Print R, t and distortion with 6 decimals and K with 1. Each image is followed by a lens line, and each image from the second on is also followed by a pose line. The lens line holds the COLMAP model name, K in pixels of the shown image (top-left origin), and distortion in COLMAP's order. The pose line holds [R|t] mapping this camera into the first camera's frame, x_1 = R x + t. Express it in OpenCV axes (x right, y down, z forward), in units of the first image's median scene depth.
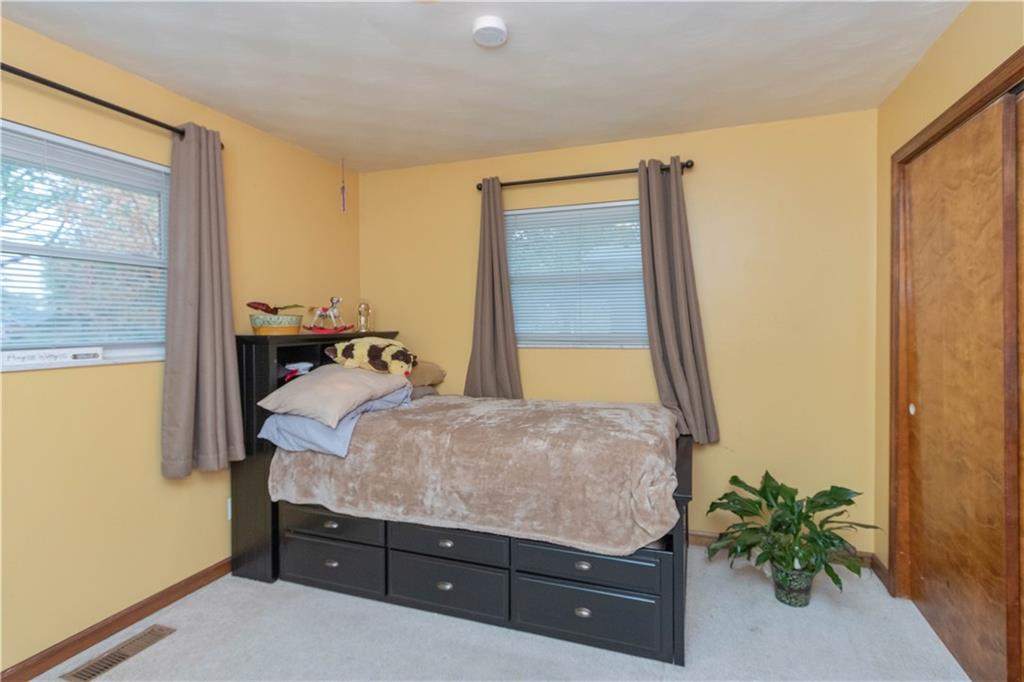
lens RADIAL K [[483.2, 0, 511.1], [0, 483.2, 326.3], [0, 0, 1]] dist [-0.001081, -0.000133]
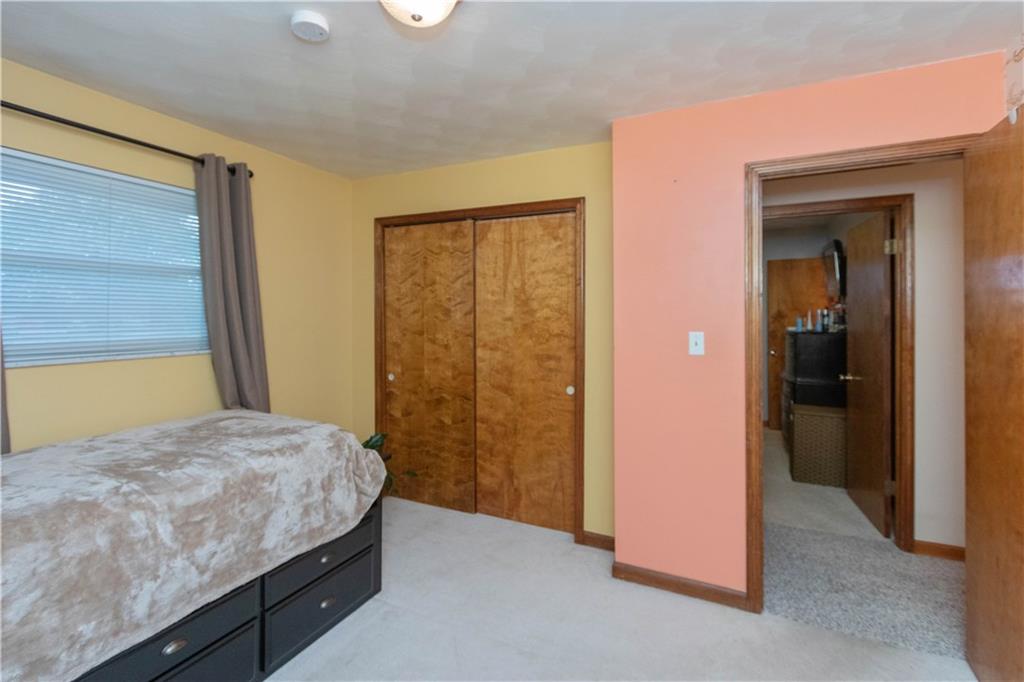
lens RADIAL K [[477.1, 0, 501.6], [0, 477.1, 318.1], [0, 0, 1]] dist [0.000790, 0.000178]
pose [[0.112933, 0.007972, 0.993571, -0.894173], [0.009914, 0.999909, -0.009150, -0.013338], [-0.993553, 0.010884, 0.112844, 0.524917]]
